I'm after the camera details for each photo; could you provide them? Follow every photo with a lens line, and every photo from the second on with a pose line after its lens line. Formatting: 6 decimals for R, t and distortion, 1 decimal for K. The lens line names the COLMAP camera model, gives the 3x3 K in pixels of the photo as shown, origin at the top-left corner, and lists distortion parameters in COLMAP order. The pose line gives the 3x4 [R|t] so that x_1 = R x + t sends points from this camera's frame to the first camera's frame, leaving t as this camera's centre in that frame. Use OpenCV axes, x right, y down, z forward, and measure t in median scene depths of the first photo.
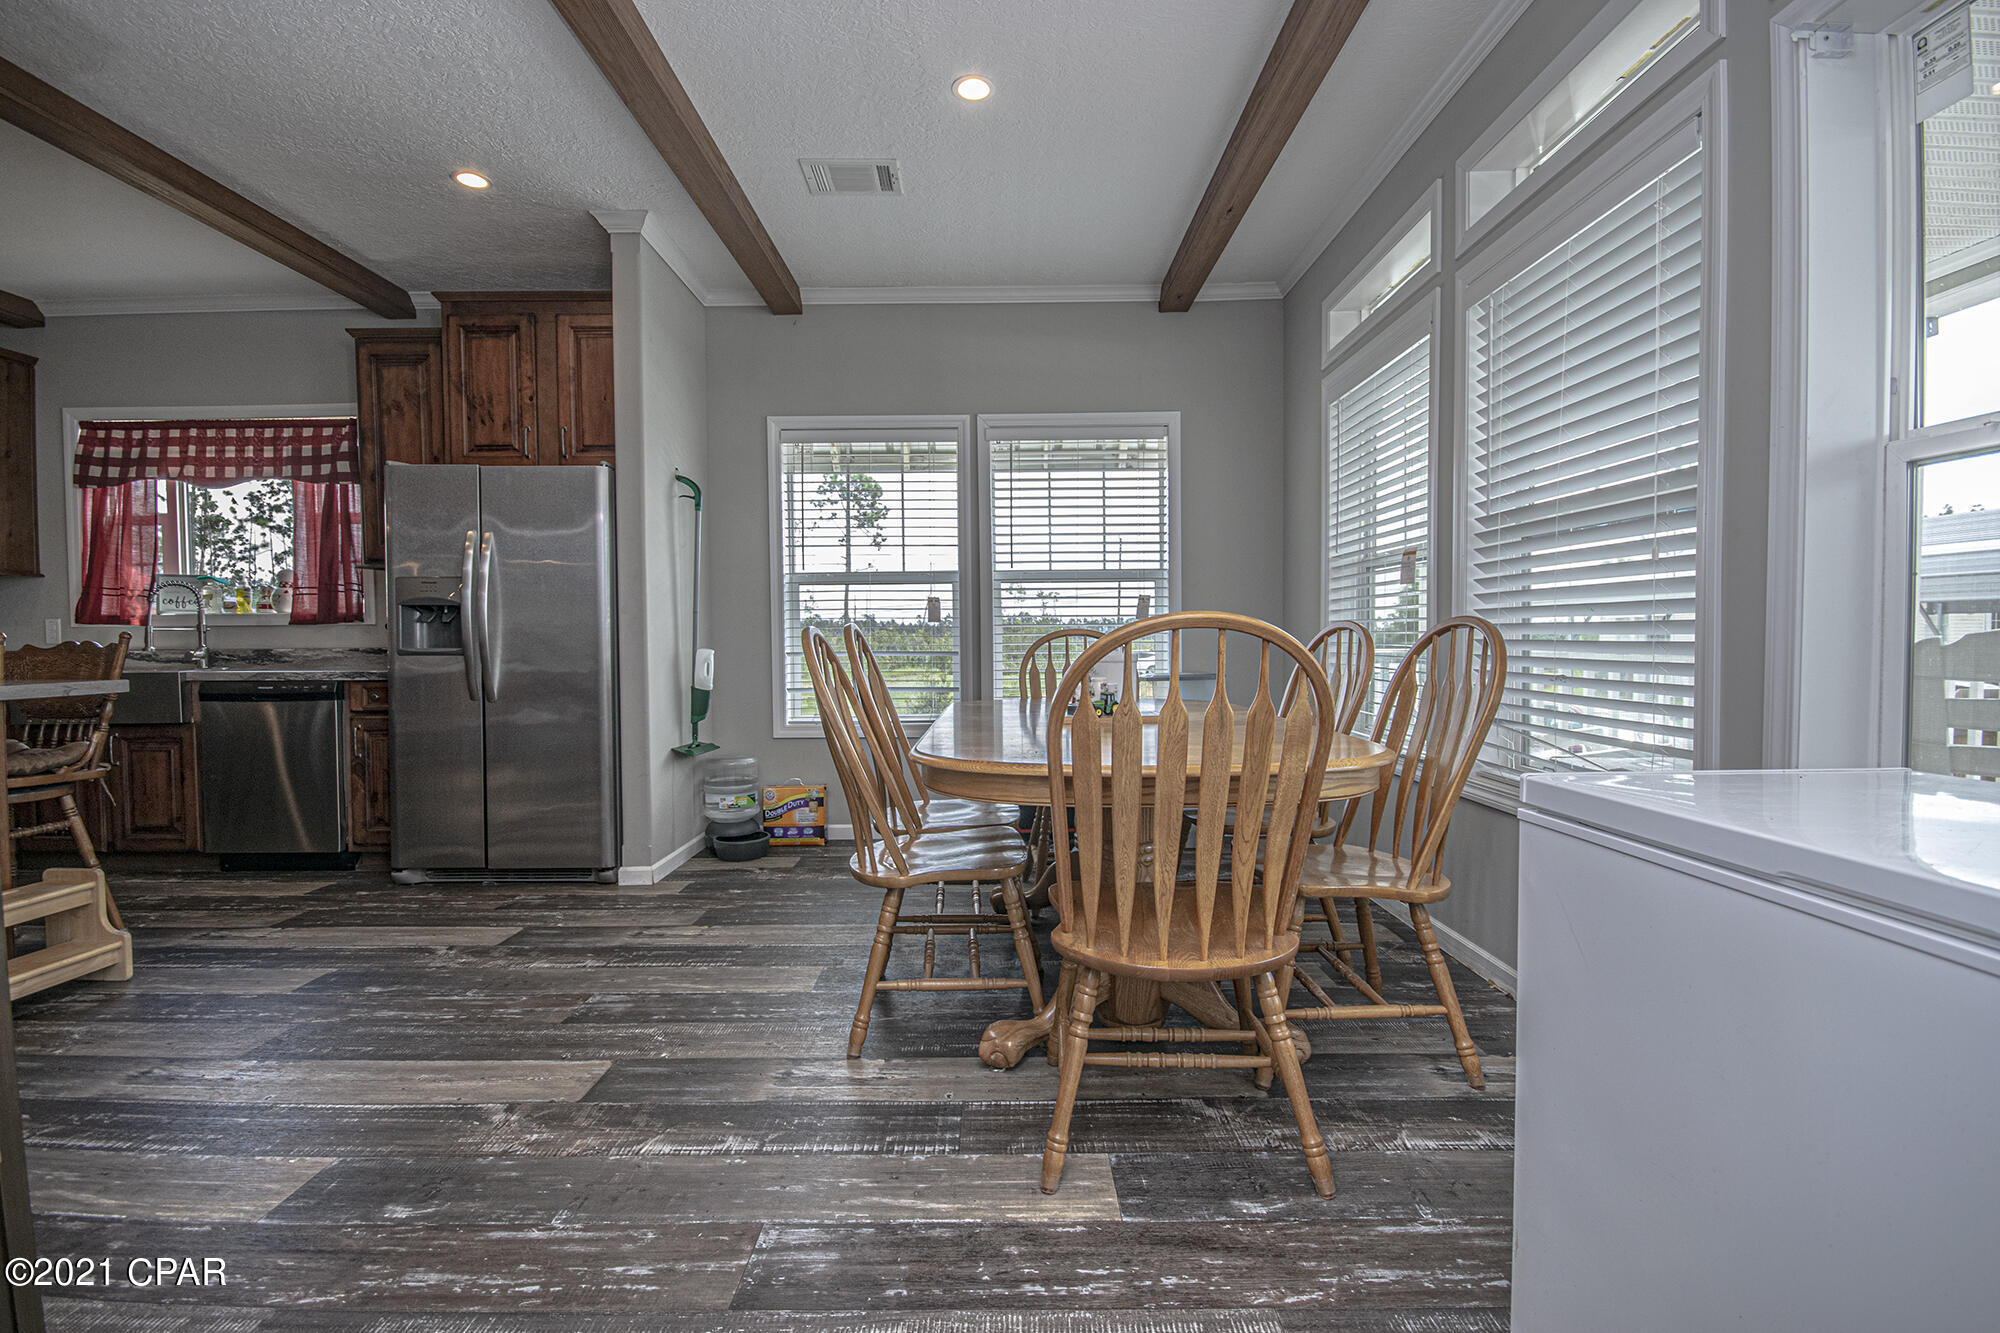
lens RADIAL K [[872.8, 0, 1011.9], [0, 872.8, 659.5], [0, 0, 1]] dist [0.009466, -0.012475]
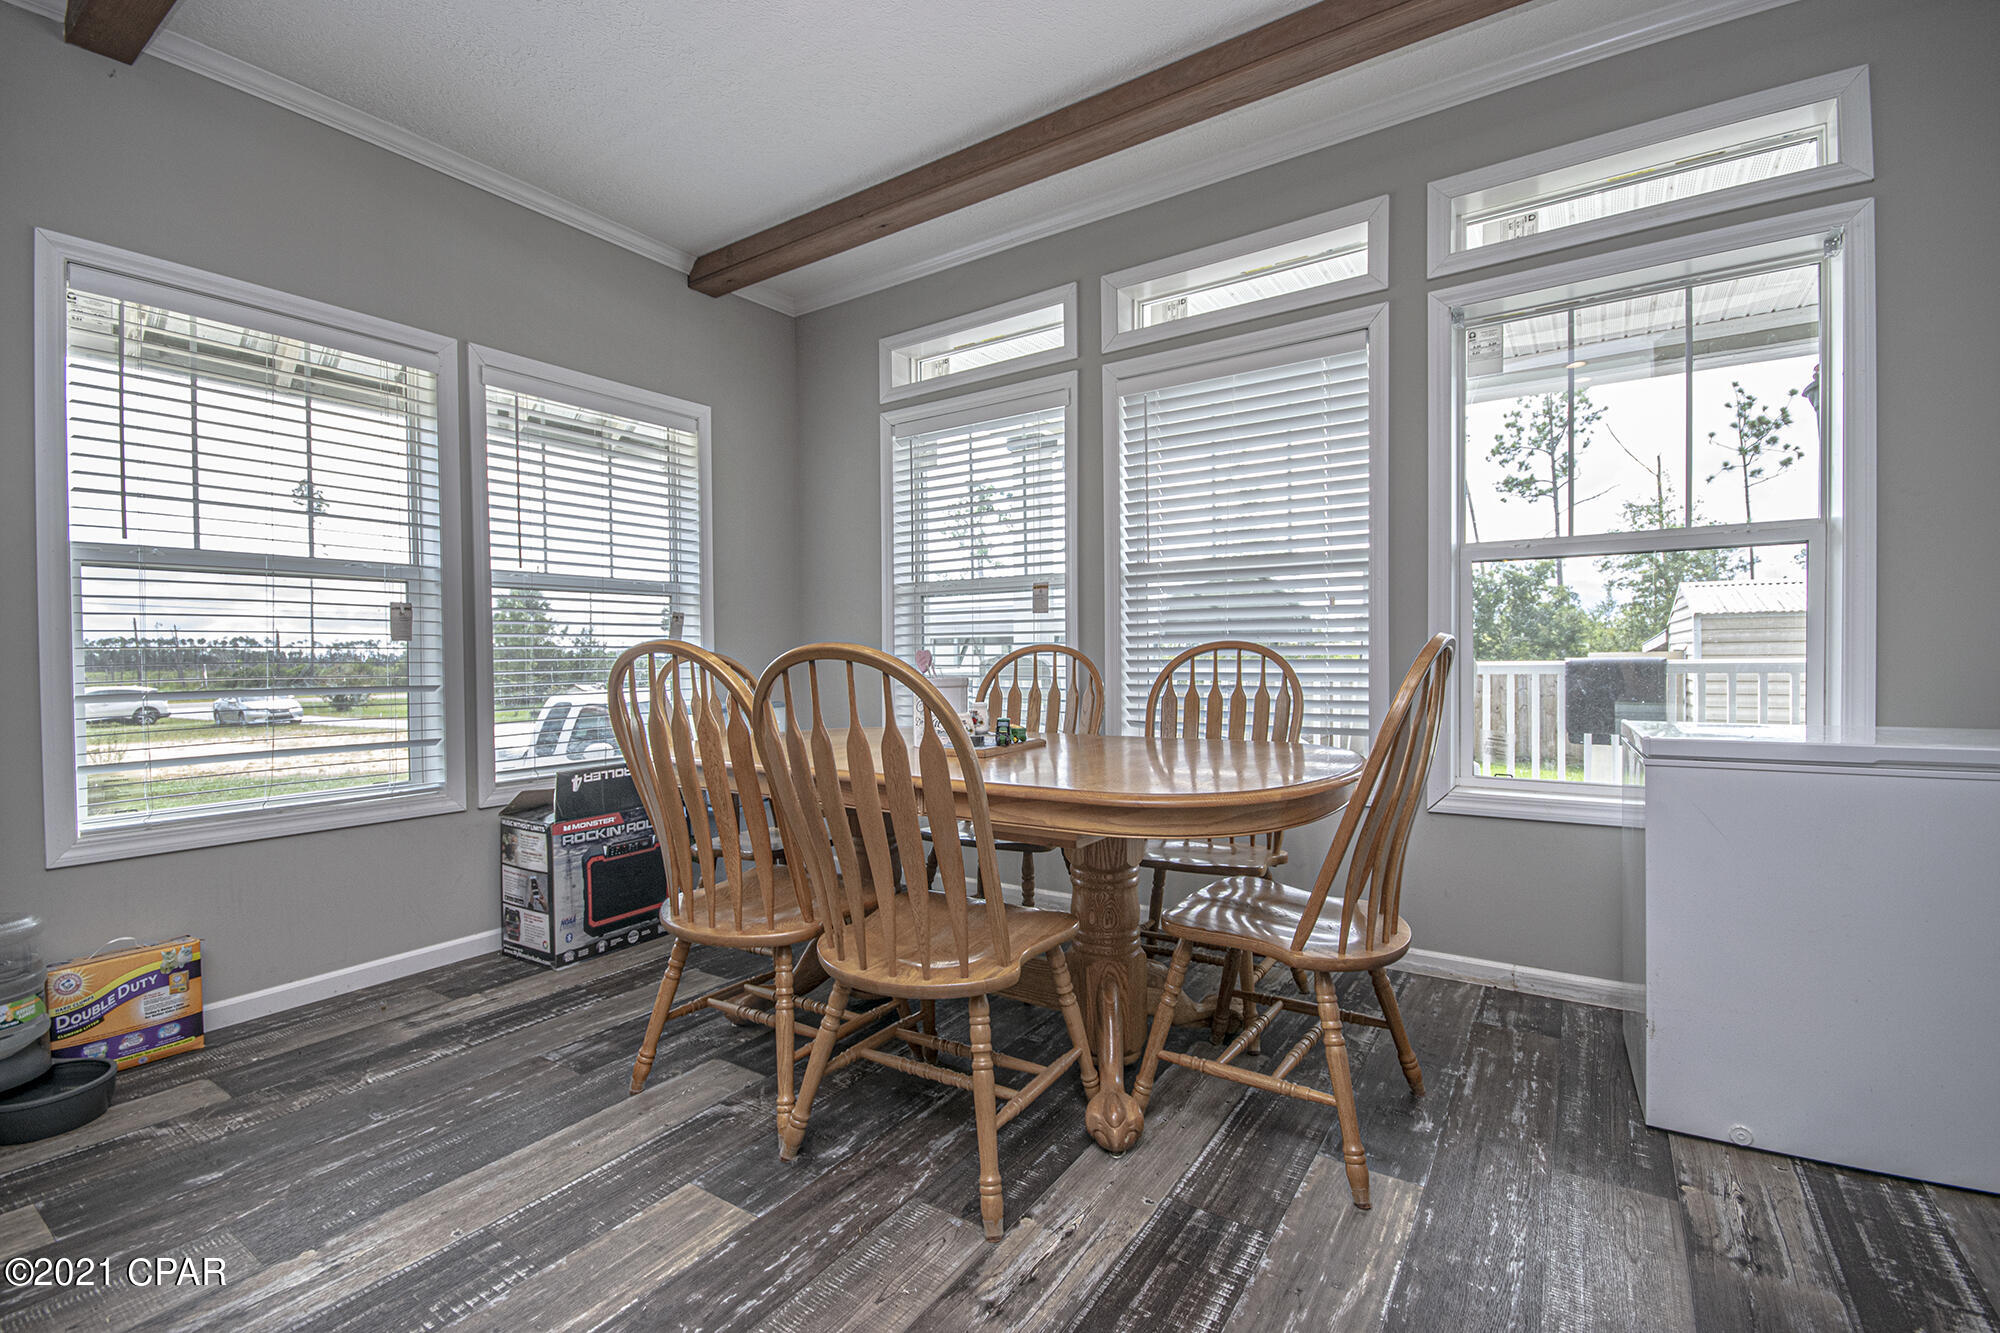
lens RADIAL K [[872.8, 0, 991.4], [0, 872.8, 649.7], [0, 0, 1]] dist [0.009466, -0.012475]
pose [[0.568836, 0.008069, 0.822411, -0.384648], [0.028502, 0.999158, -0.029517, -0.004173], [-0.821957, 0.040231, 0.568127, 0.283761]]
